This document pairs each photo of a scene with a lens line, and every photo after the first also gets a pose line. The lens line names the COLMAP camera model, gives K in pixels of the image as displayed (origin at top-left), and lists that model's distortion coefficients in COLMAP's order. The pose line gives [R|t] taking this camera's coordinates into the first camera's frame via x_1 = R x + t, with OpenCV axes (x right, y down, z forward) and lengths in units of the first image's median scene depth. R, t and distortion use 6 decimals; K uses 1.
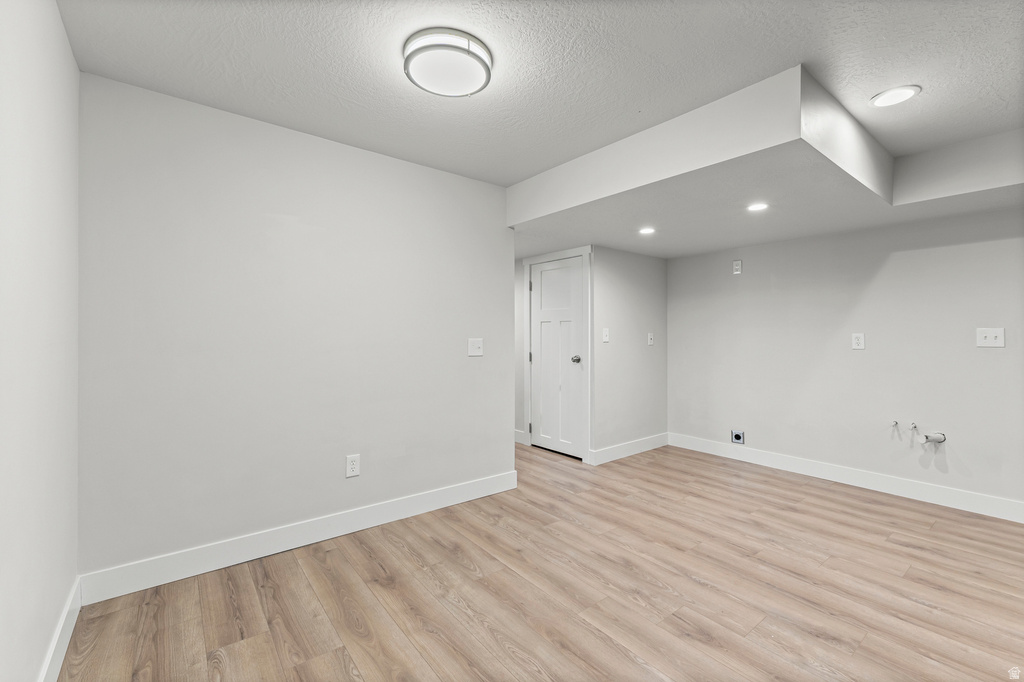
lens RADIAL K [[431.9, 0, 506.1], [0, 431.9, 336.9], [0, 0, 1]] dist [0.003568, 0.000821]
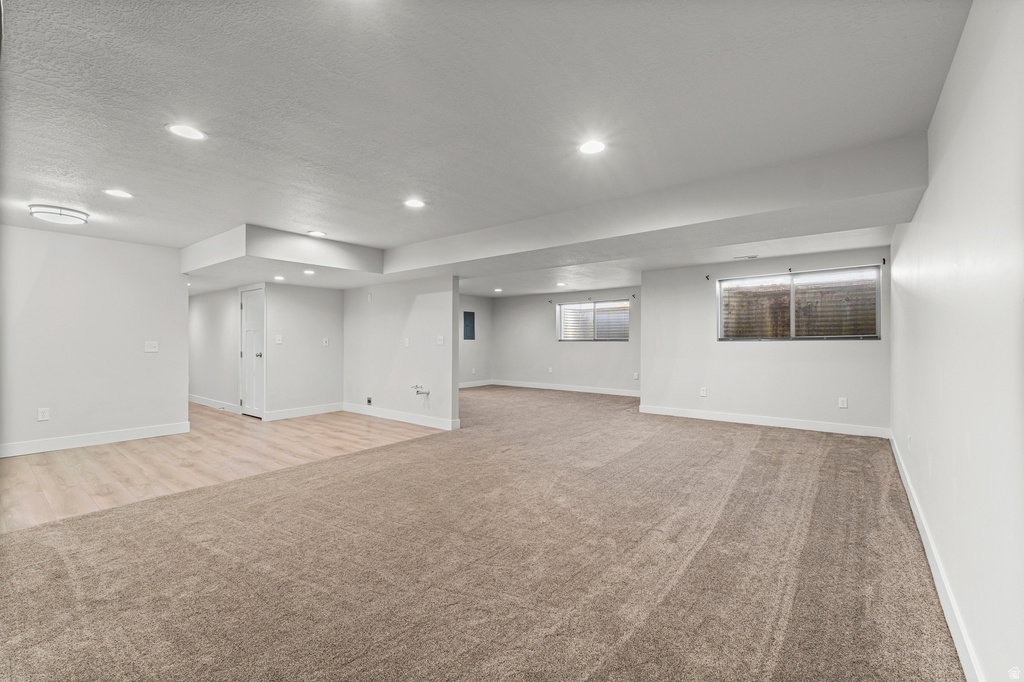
lens RADIAL K [[431.9, 0, 515.6], [0, 431.9, 345.5], [0, 0, 1]] dist [0.003568, 0.000821]
pose [[0.972770, -0.004610, 0.231728, 0.750532], [0.002779, 0.999962, 0.008225, 0.007345], [-0.231758, -0.007357, 0.972746, -0.785343]]
